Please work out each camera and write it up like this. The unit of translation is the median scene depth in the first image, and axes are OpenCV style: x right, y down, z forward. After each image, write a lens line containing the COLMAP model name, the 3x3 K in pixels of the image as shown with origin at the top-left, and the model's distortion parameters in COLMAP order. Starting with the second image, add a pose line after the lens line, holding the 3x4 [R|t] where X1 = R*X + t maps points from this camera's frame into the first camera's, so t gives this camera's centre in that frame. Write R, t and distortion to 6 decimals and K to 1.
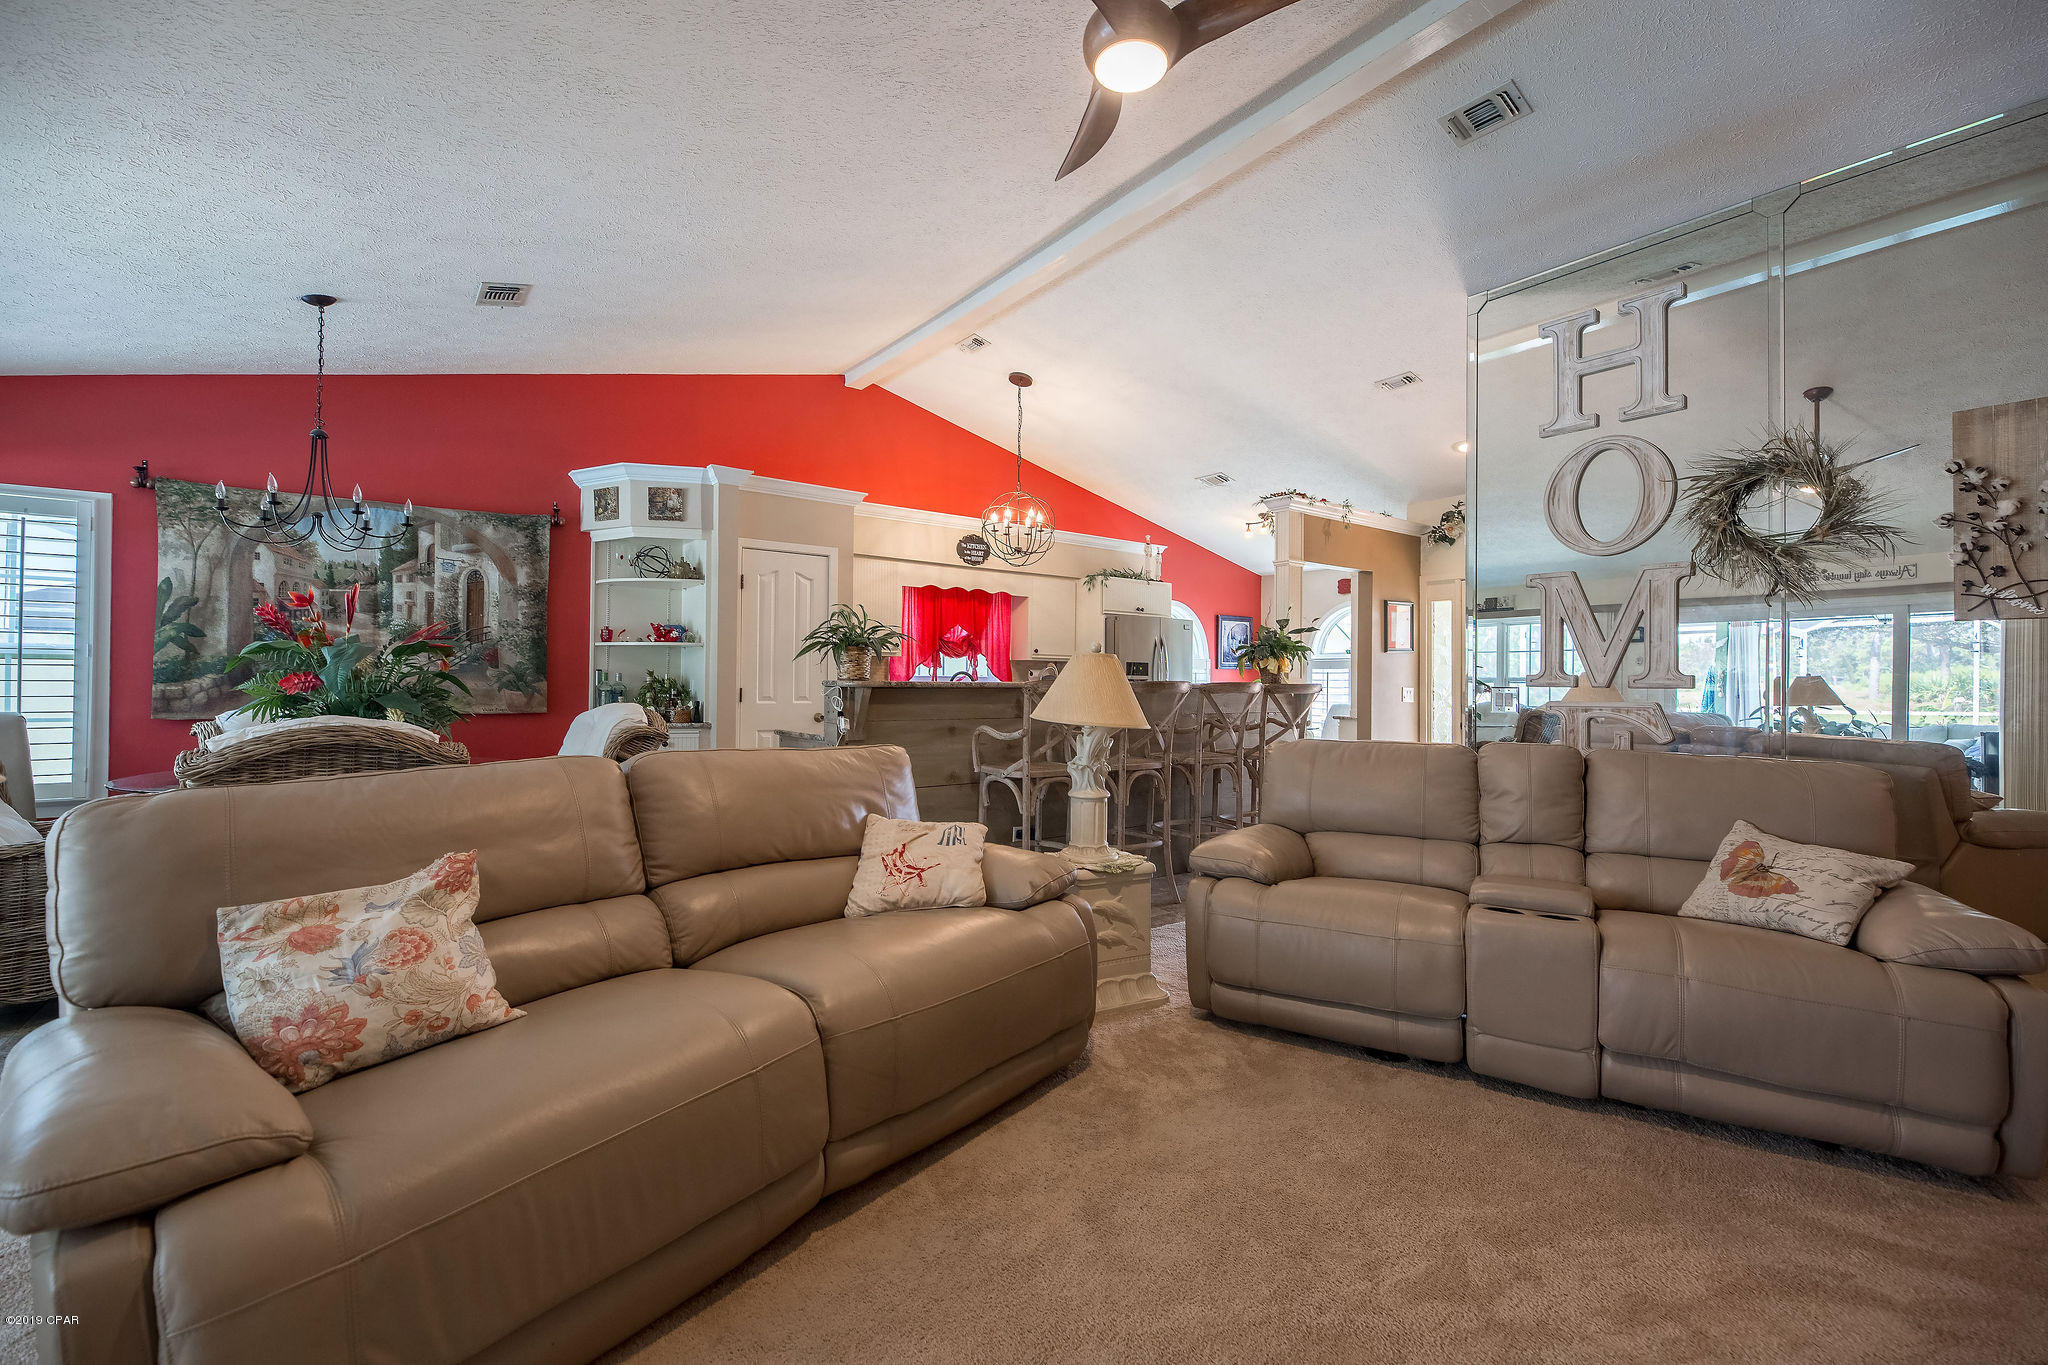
lens RADIAL K [[842.9, 0, 1003.4], [0, 842.9, 674.8], [0, 0, 1]] dist [-0.005447, -0.000918]
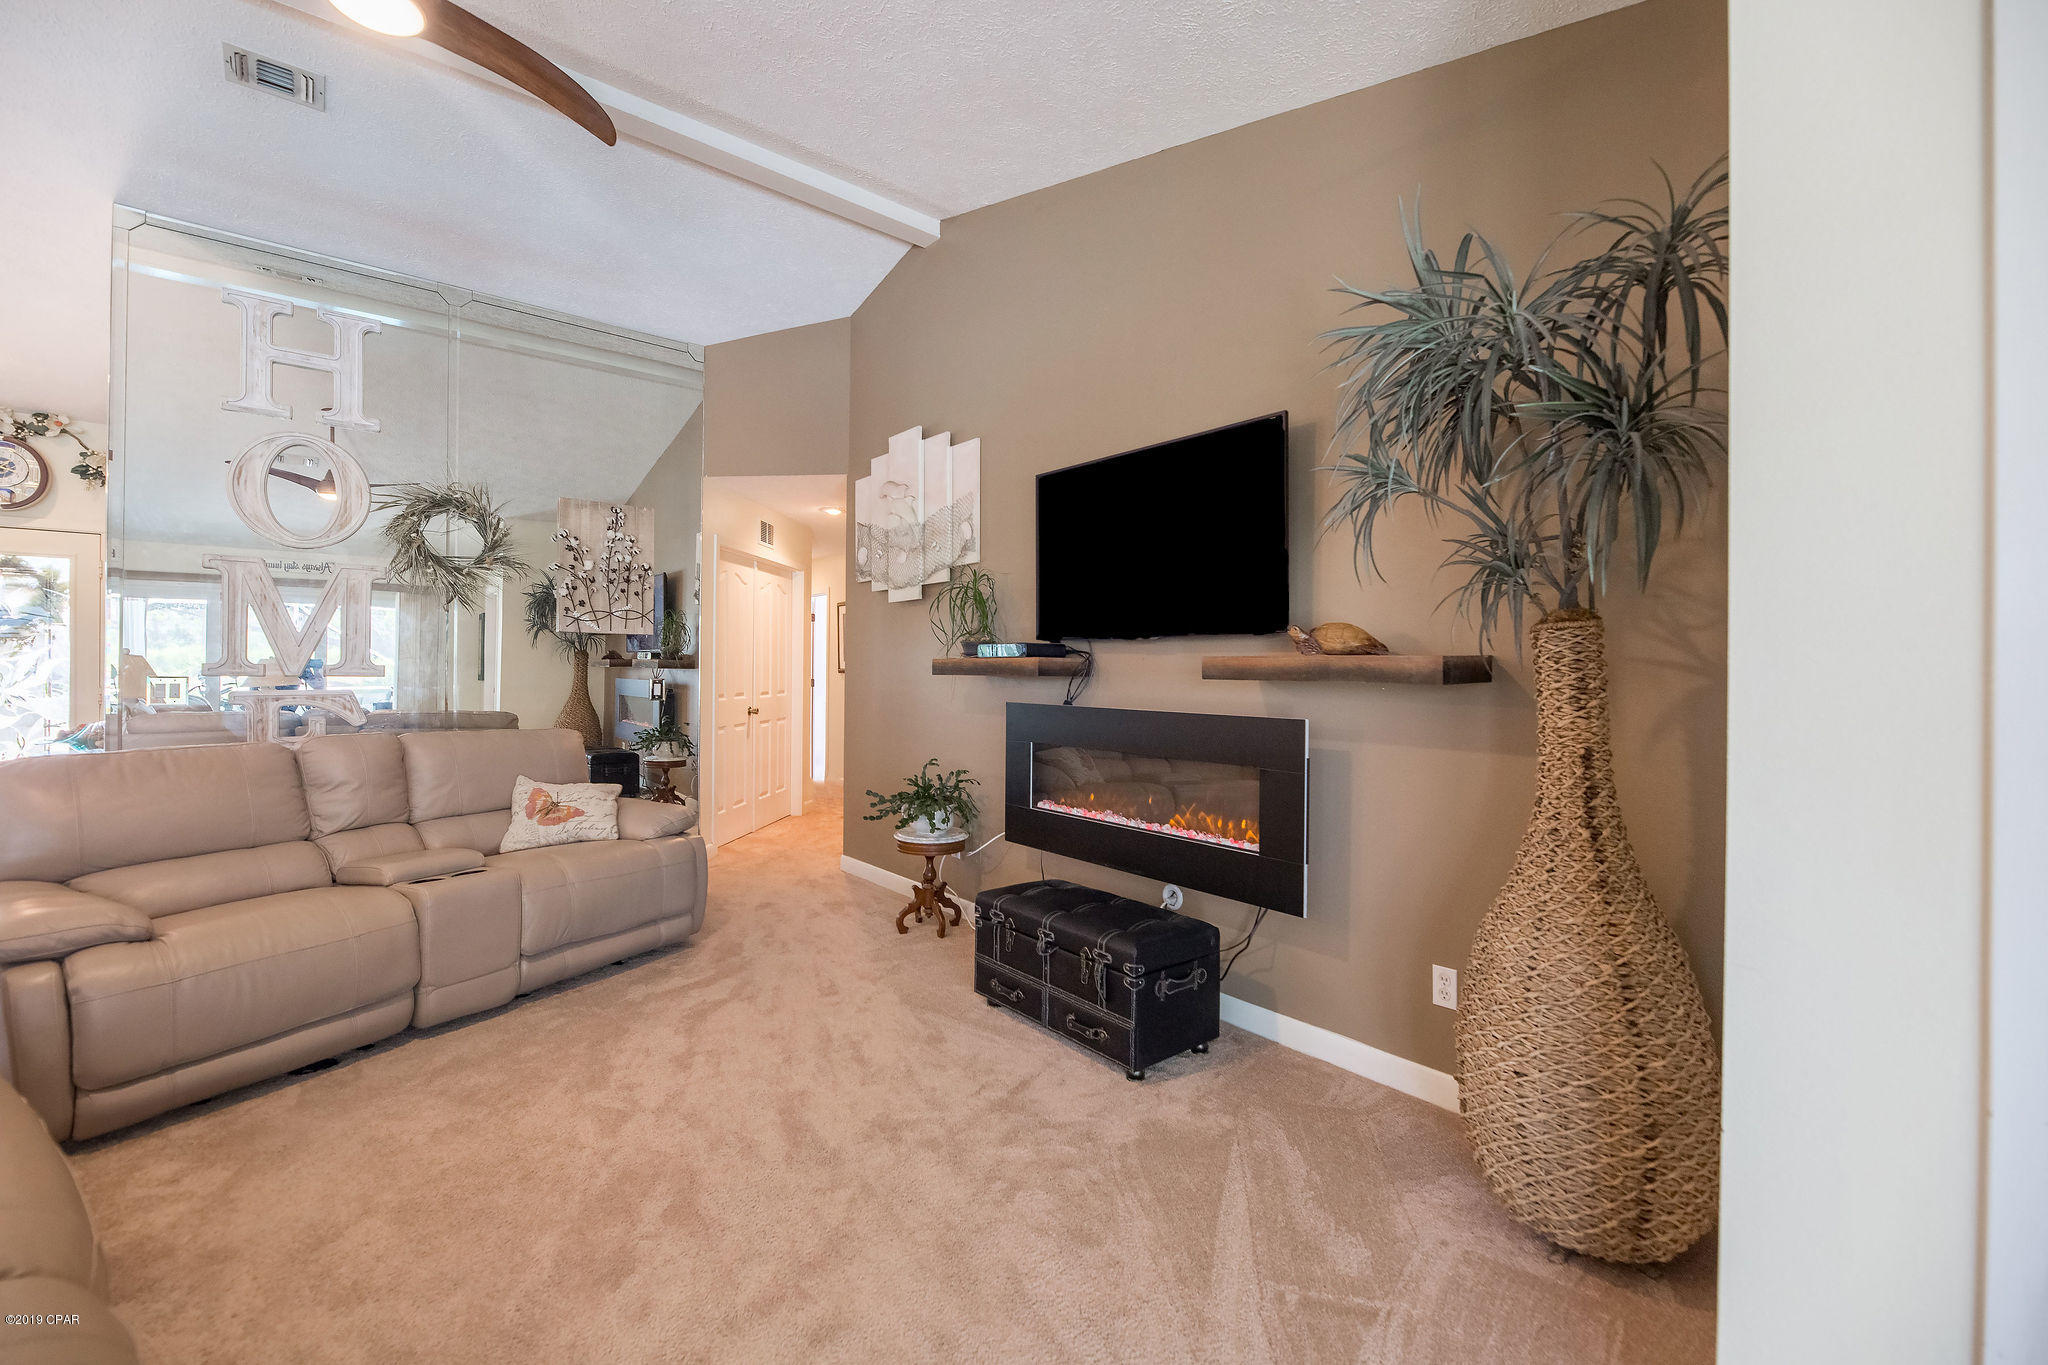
lens RADIAL K [[842.9, 0, 1030.3], [0, 842.9, 673.3], [0, 0, 1]] dist [-0.005447, -0.000918]
pose [[-0.048906, -0.013499, 0.998712, -0.272536], [-0.018733, 0.999745, 0.012596, -0.013948], [-0.998628, -0.018093, -0.049147, 0.117466]]
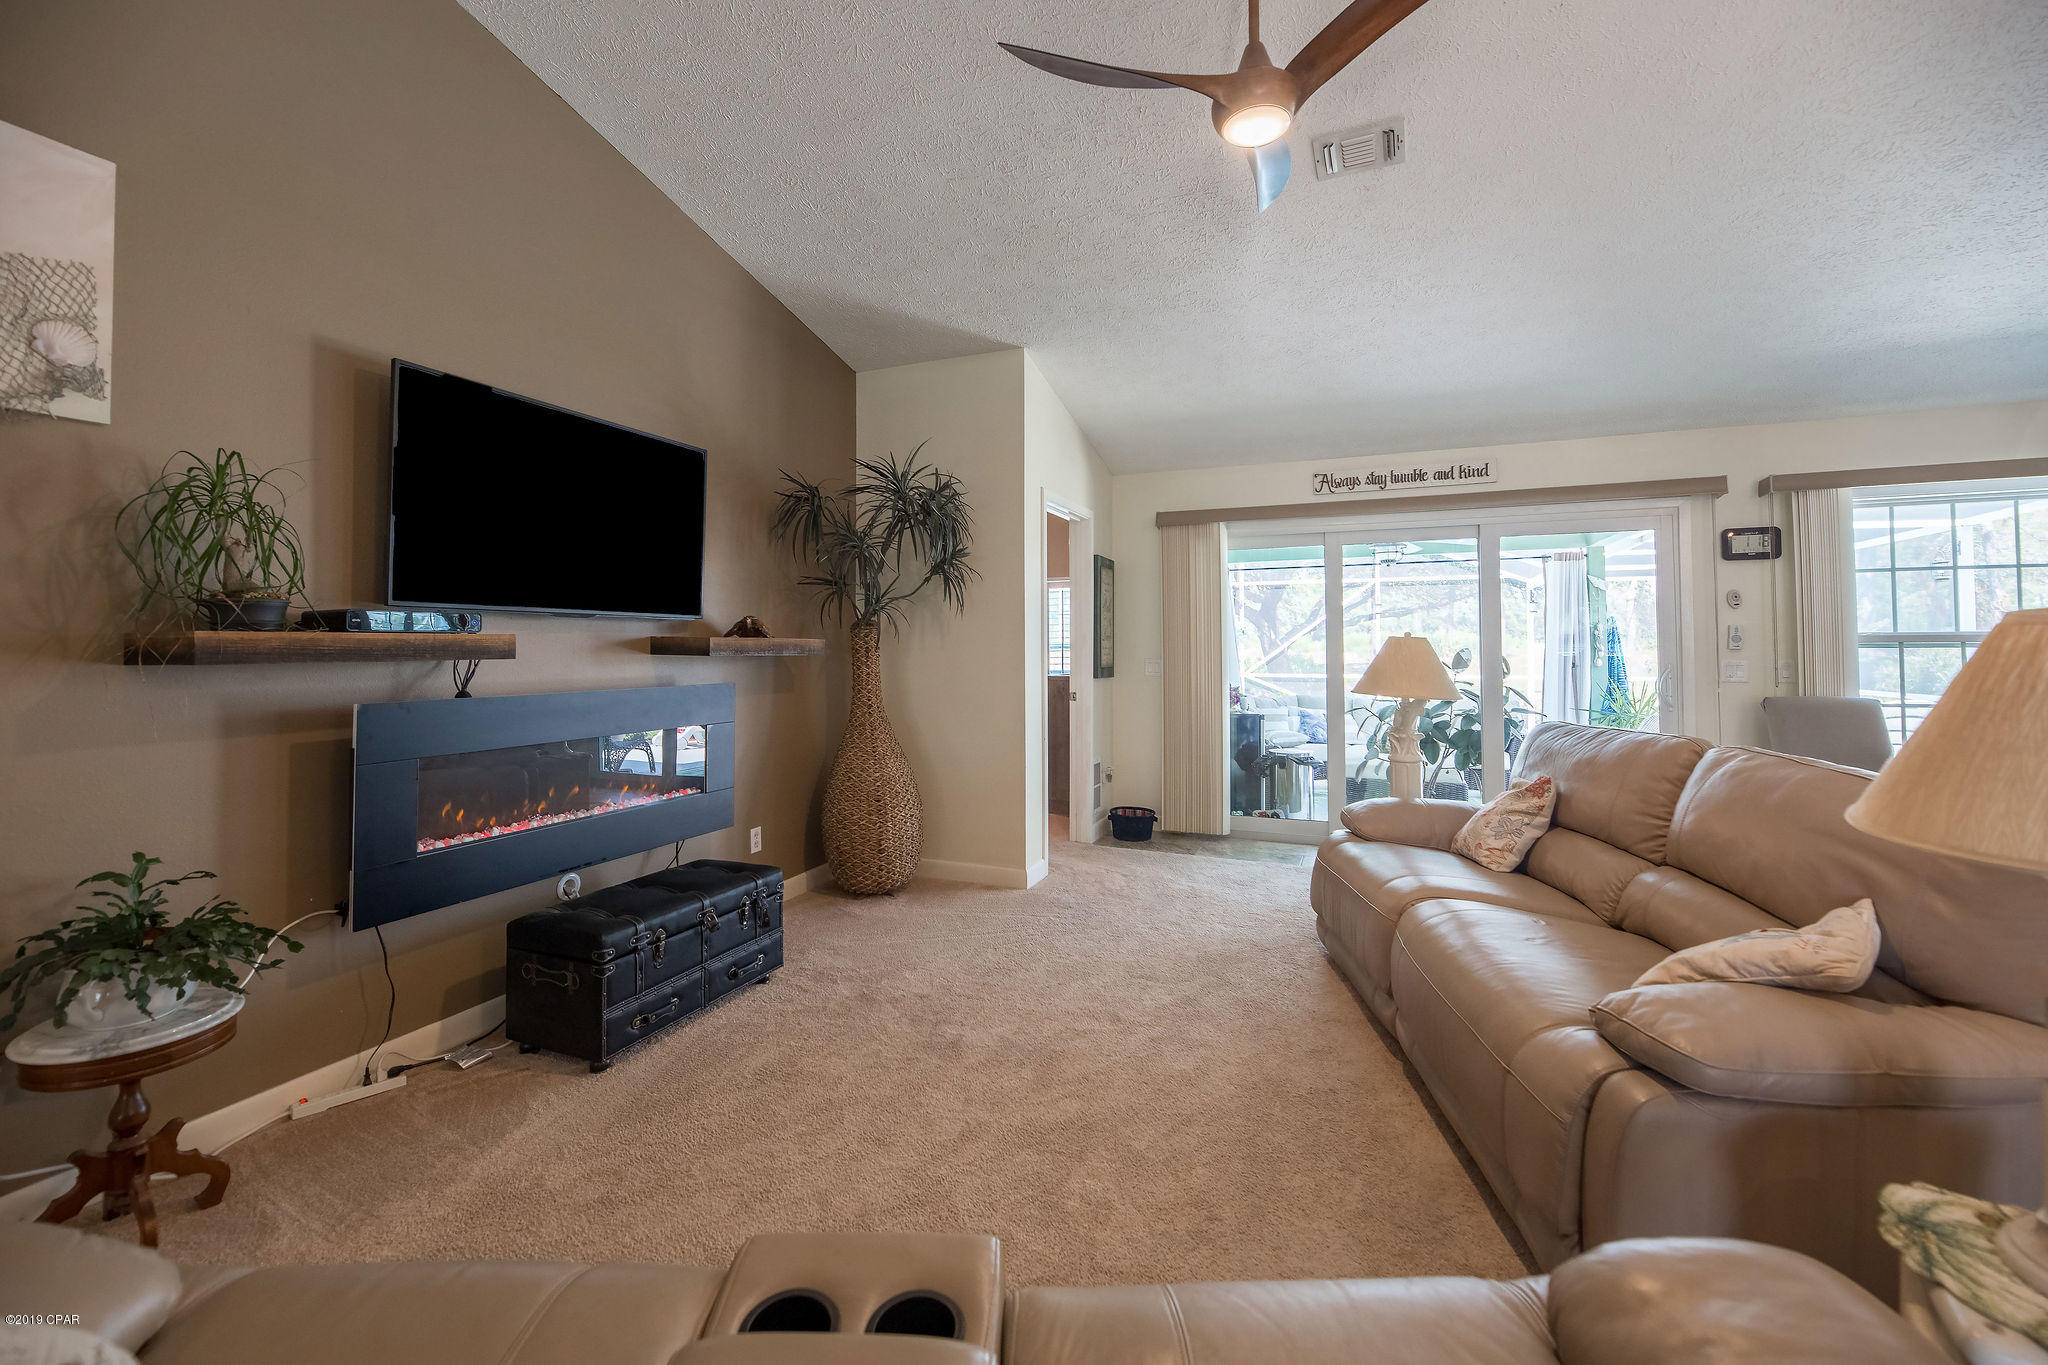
lens RADIAL K [[842.9, 0, 1003.0], [0, 842.9, 617.4], [0, 0, 1]] dist [-0.005447, -0.000918]
pose [[-0.859478, -0.024932, -0.510565, 0.418113], [-0.000762, 0.998871, -0.047495, -0.005163], [0.511173, -0.040432, -0.858526, 0.676316]]
